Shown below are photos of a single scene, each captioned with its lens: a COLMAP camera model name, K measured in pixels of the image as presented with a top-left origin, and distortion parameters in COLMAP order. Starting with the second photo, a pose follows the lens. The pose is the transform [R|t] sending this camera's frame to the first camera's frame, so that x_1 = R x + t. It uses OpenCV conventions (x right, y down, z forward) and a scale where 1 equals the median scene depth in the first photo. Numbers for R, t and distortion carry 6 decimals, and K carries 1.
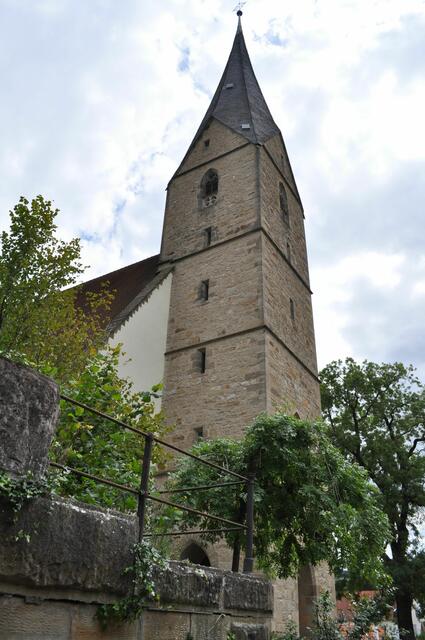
lens RADIAL K [[508.7, 0, 212.5], [0, 508.7, 320.0], [0, 0, 1]] dist [-0.079721, 0.002949]
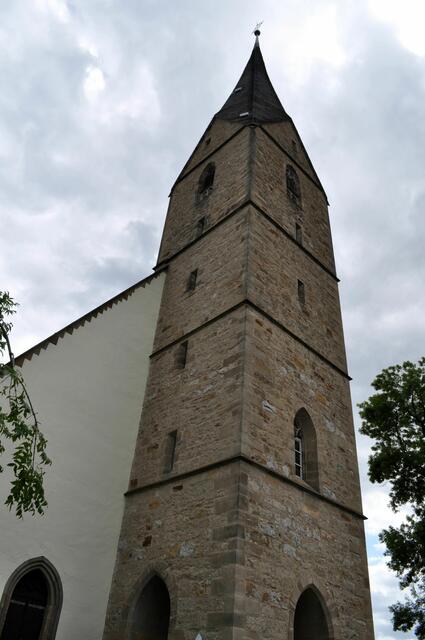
lens RADIAL K [[508.7, 0, 212.5], [0, 508.7, 320.0], [0, 0, 1]] dist [-0.079721, 0.002949]
pose [[0.972263, -0.116993, -0.202528, 0.183458], [0.088628, 0.985618, -0.143885, 0.134237], [0.216448, 0.121945, 0.968648, 0.178258]]
